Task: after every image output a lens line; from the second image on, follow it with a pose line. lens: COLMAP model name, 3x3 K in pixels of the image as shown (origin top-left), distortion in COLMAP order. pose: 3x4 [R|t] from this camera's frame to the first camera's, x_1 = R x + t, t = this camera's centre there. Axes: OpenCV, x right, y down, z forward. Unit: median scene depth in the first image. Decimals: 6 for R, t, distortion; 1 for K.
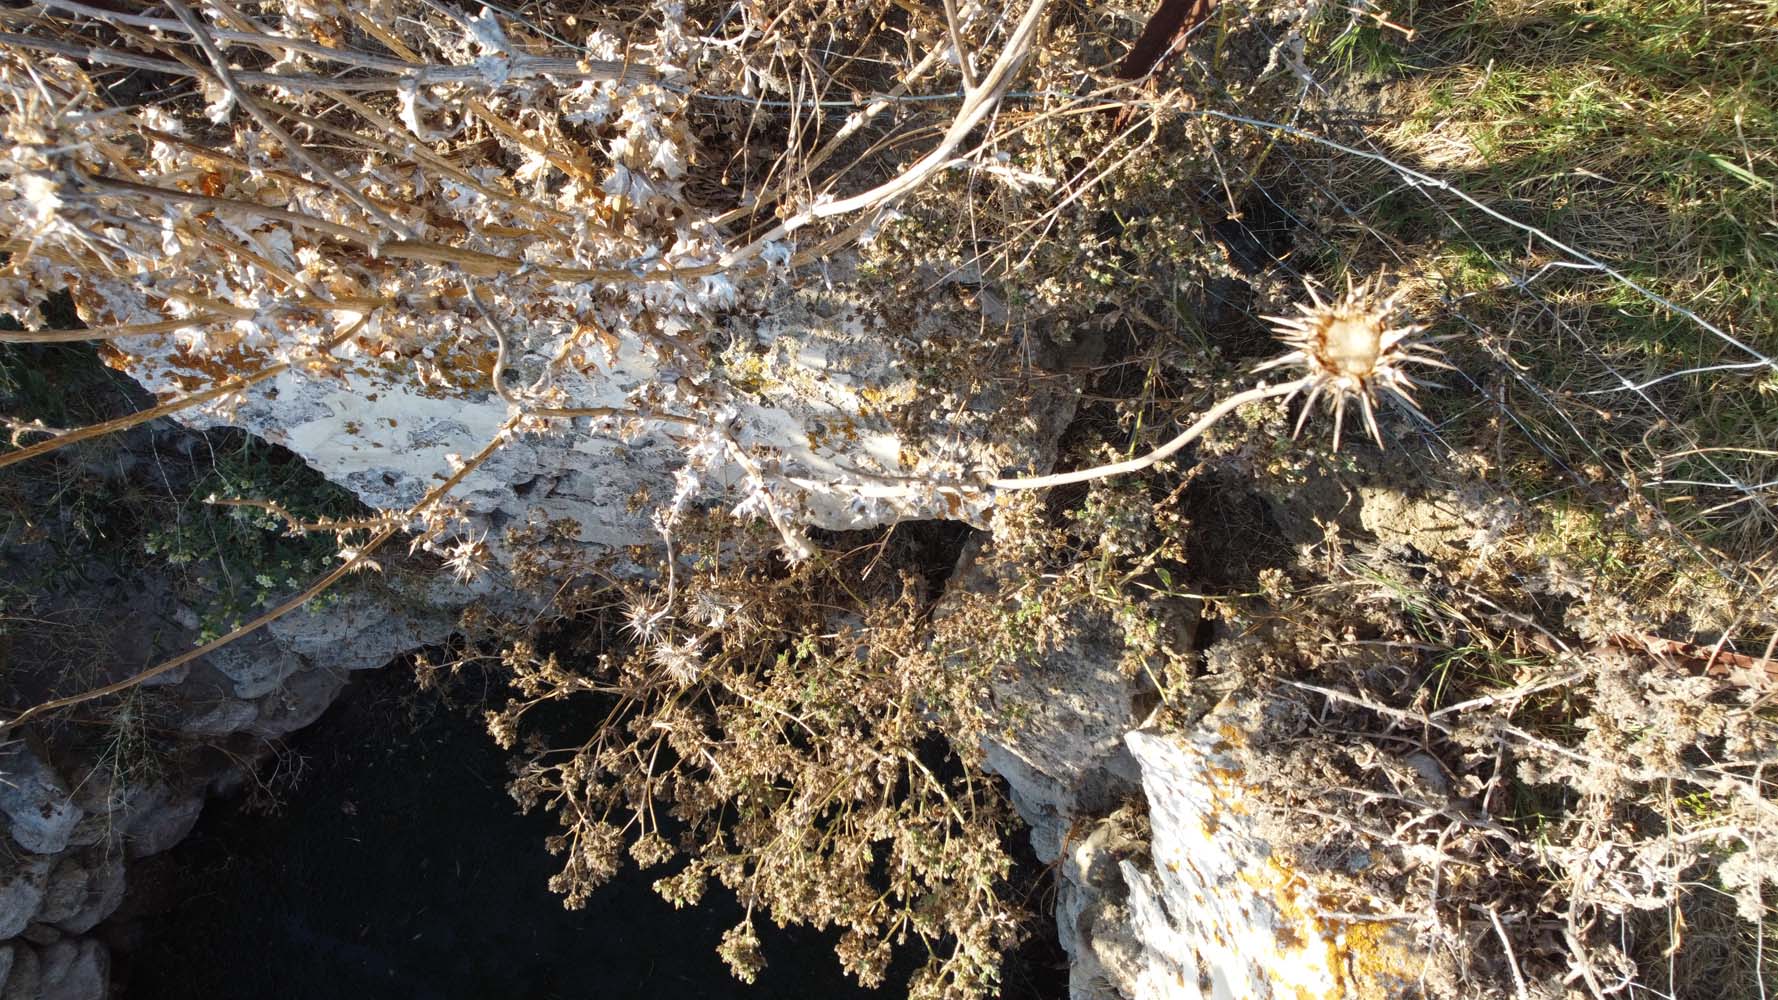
lens RADIAL K [[1344.3, 0, 886.4], [0, 1344.3, 495.6], [0, 0, 1]] dist [0.008731, -0.015477]
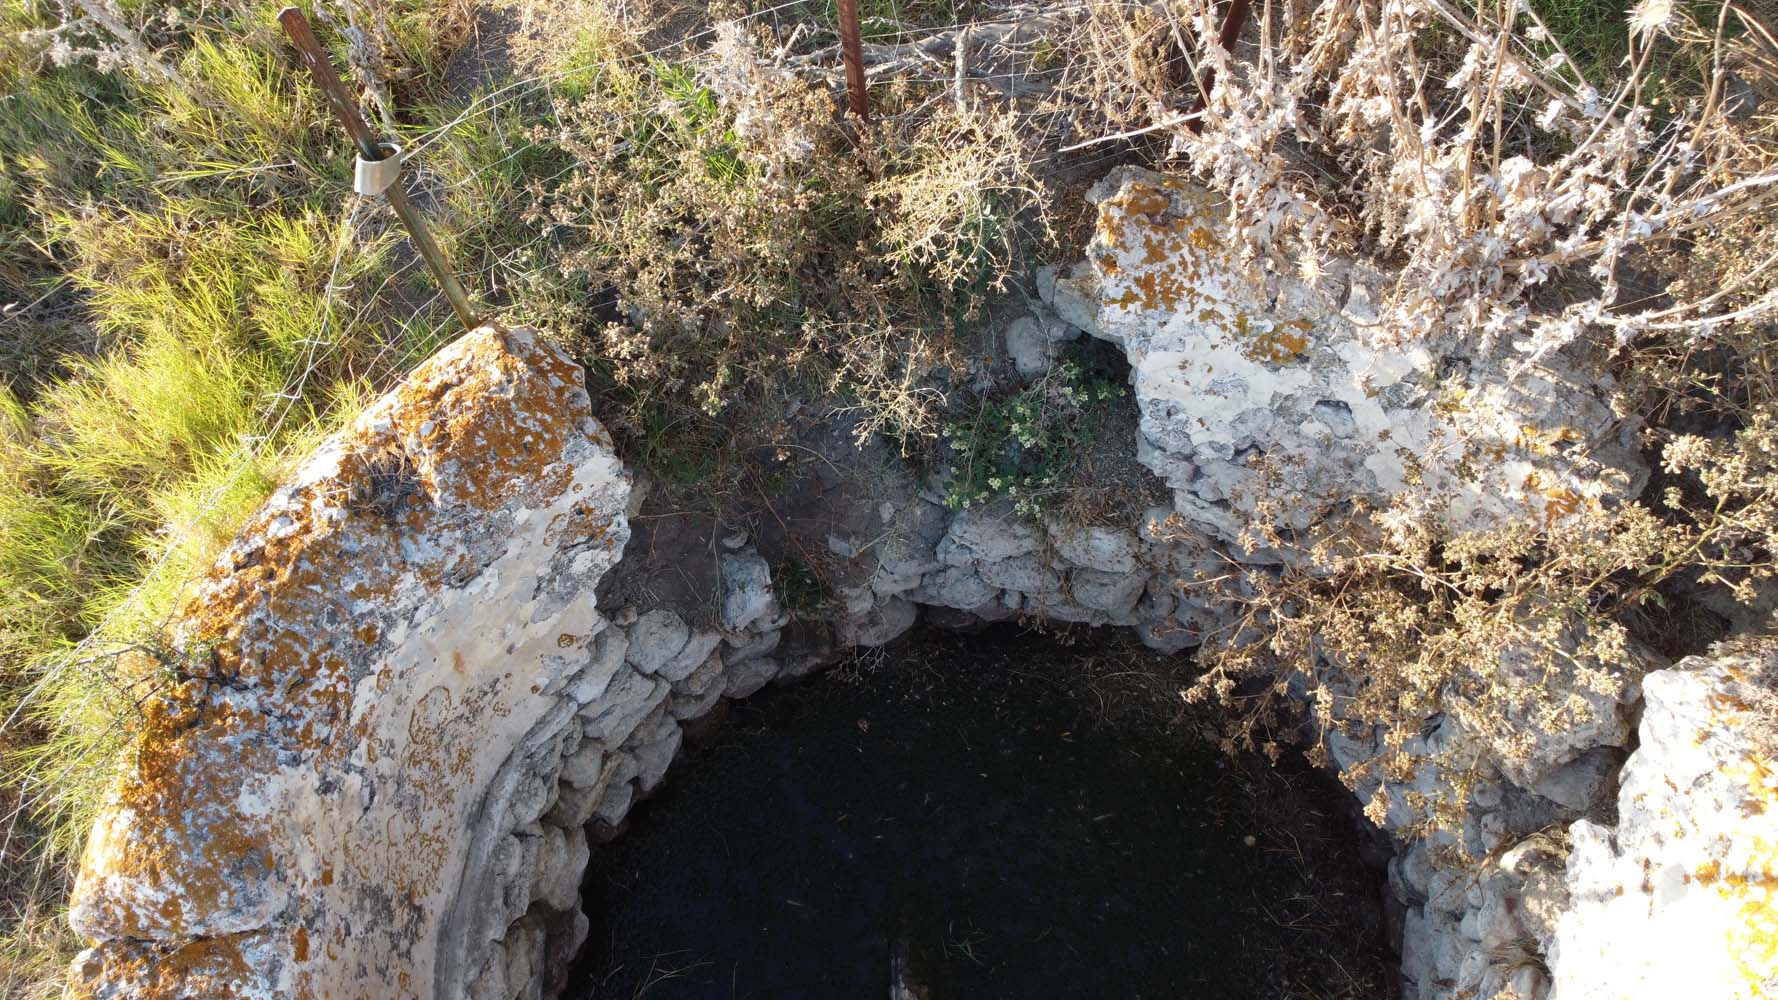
lens RADIAL K [[1344.3, 0, 891.1], [0, 1344.3, 496.1], [0, 0, 1]] dist [0.008731, -0.015477]
pose [[0.932423, 0.327844, -0.152006, -0.441320], [-0.359338, 0.885698, -0.293965, 0.724037], [0.038257, 0.328721, 0.943652, -0.525746]]
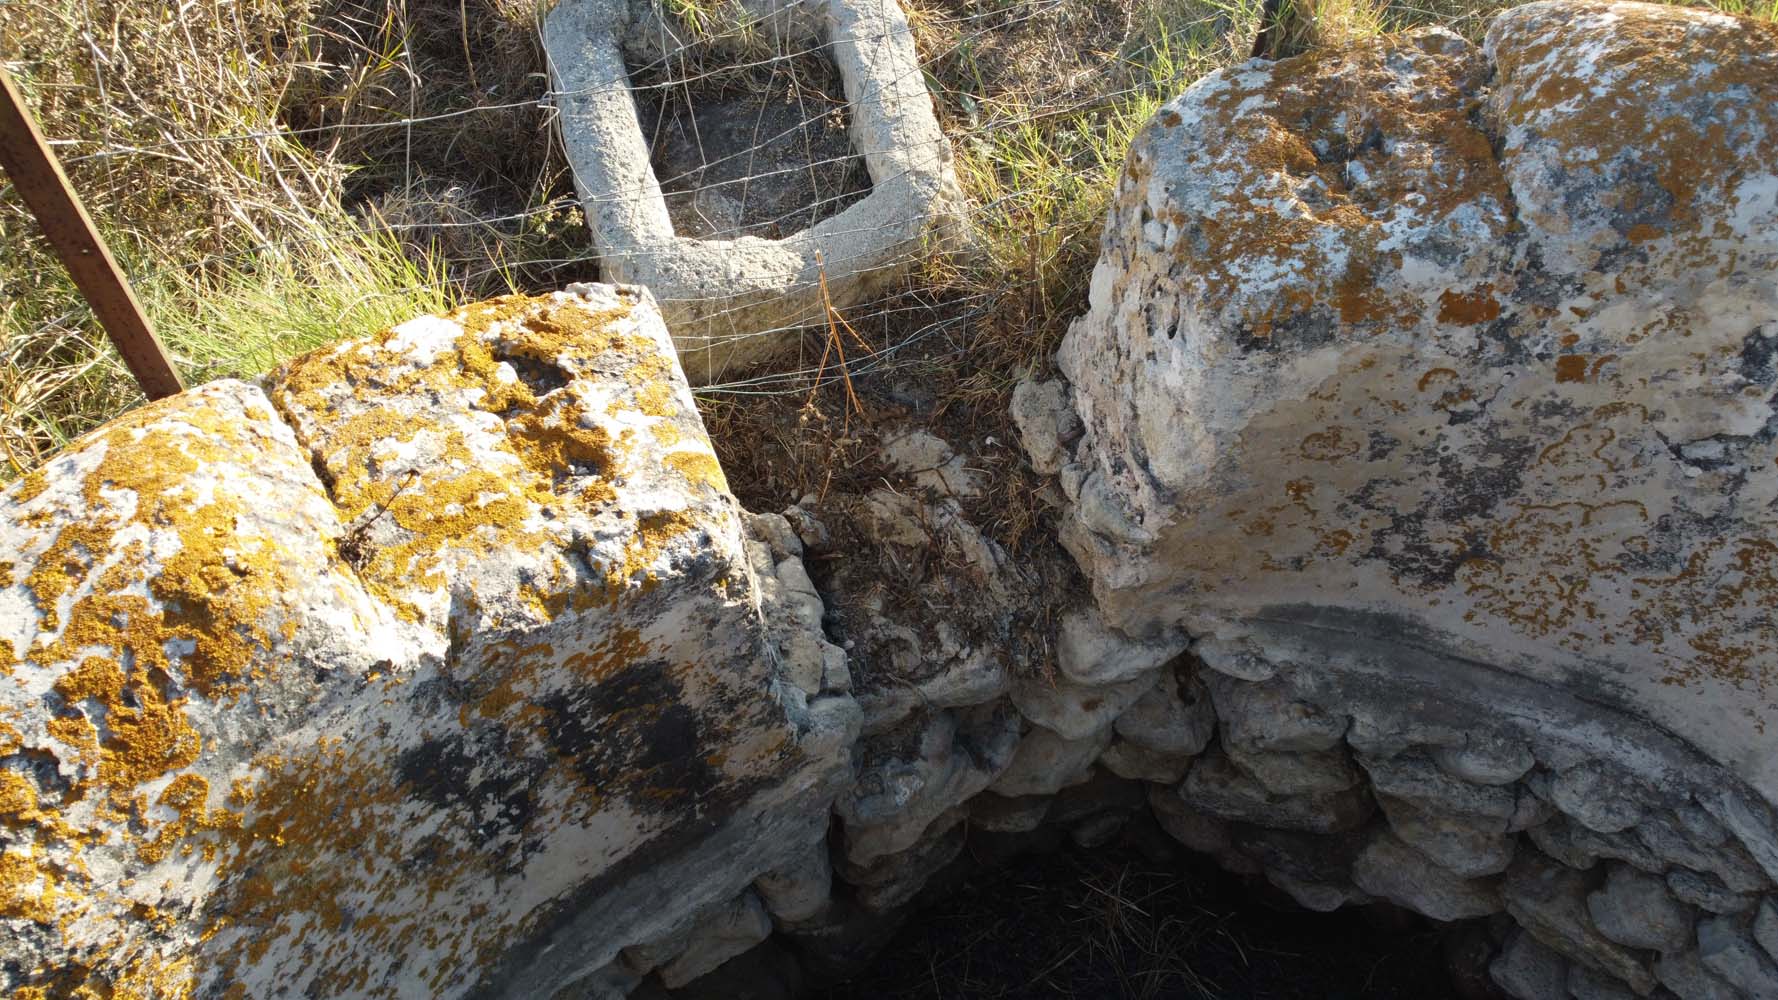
lens RADIAL K [[1344.3, 0, 886.9], [0, 1344.3, 498.4], [0, 0, 1]] dist [0.008731, -0.015477]
pose [[-0.540870, 0.713354, -0.445629, -0.456921], [-0.836593, -0.401447, 0.372763, 0.892902], [0.087016, 0.574427, 0.813918, 0.315513]]
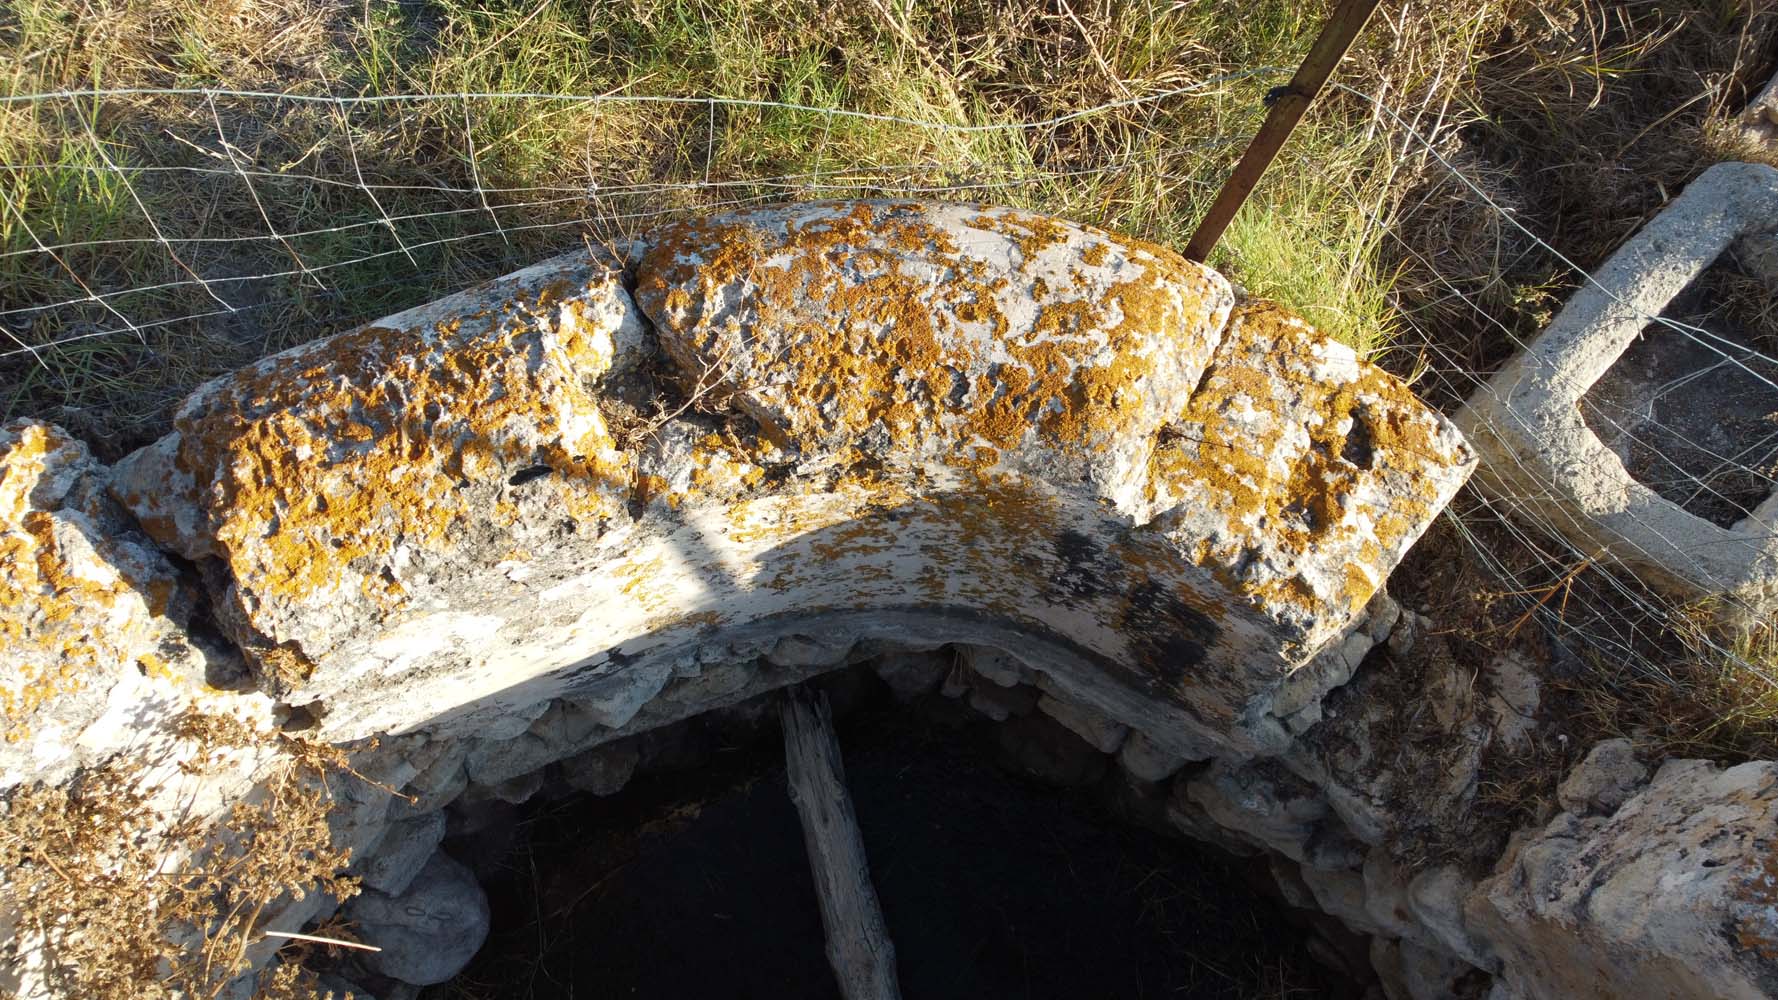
lens RADIAL K [[1344.3, 0, 883.7], [0, 1344.3, 506.8], [0, 0, 1]] dist [0.008731, -0.015477]
pose [[-0.994201, -0.101423, 0.035733, -0.427231], [0.107307, -0.914194, 0.390811, 0.894004], [-0.006970, 0.392380, 0.919777, -0.019899]]
